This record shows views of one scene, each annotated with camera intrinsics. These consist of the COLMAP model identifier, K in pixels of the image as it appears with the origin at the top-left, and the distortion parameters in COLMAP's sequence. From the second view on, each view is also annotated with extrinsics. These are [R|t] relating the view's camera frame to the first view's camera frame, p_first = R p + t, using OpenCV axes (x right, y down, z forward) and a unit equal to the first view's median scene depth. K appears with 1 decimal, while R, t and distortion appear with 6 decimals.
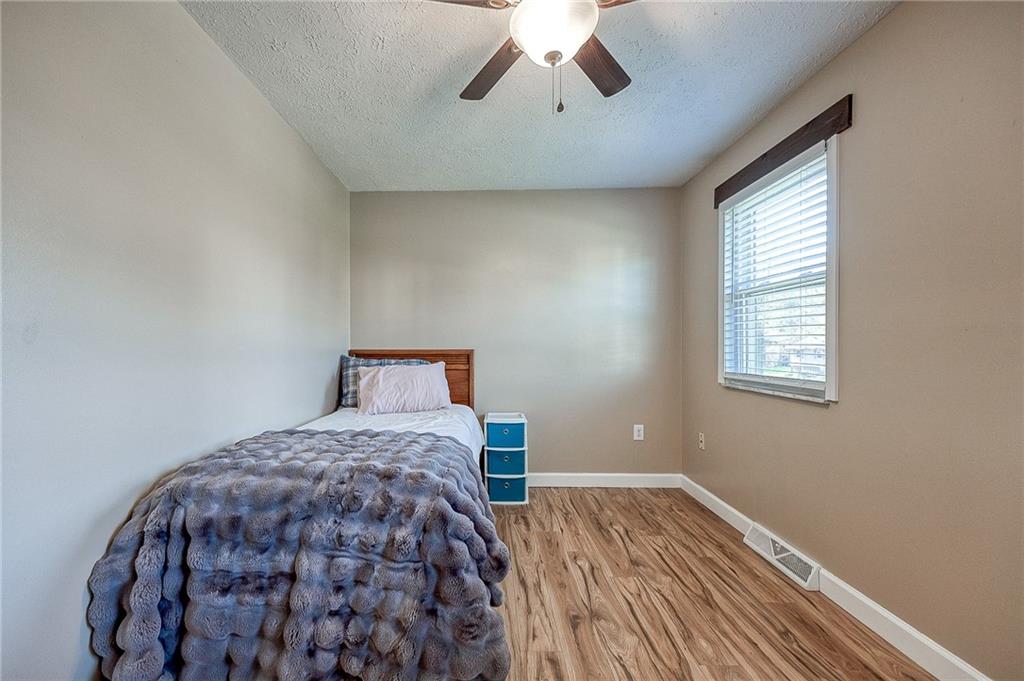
lens RADIAL K [[422.1, 0, 503.8], [0, 422.1, 348.3], [0, 0, 1]] dist [0.013777, -0.000066]
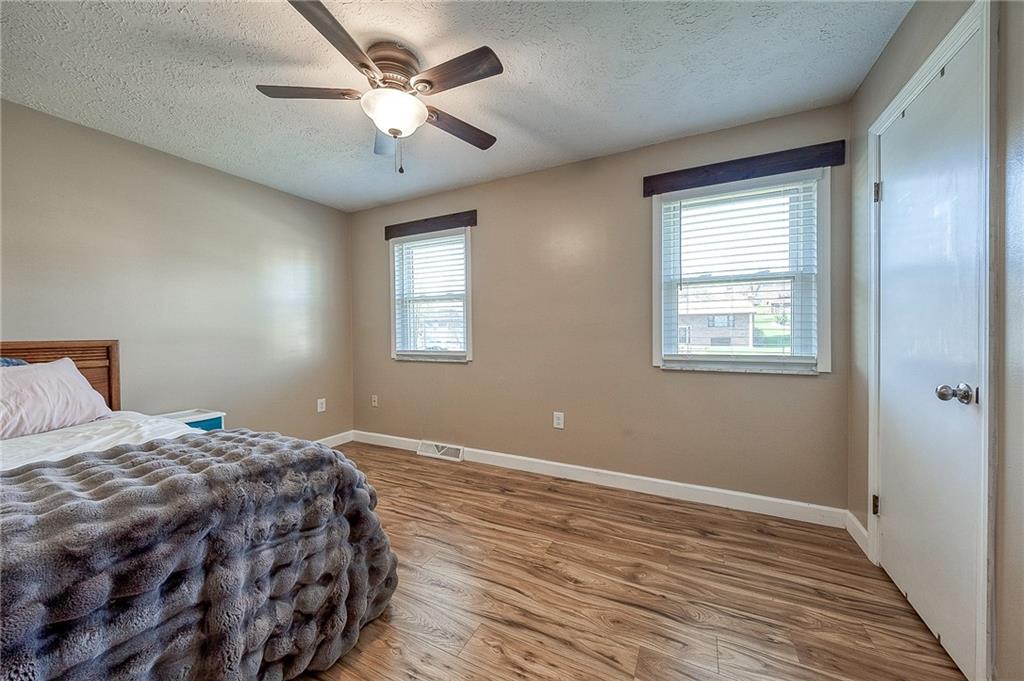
lens RADIAL K [[359.9, 0, 510.8], [0, 359.9, 336.9], [0, 0, 1]] dist [0.012591, -0.000421]
pose [[0.446341, -0.015091, 0.894736, -0.534308], [0.013527, 0.999857, 0.010116, -0.000191], [-0.894761, 0.007588, 0.446482, 0.069531]]
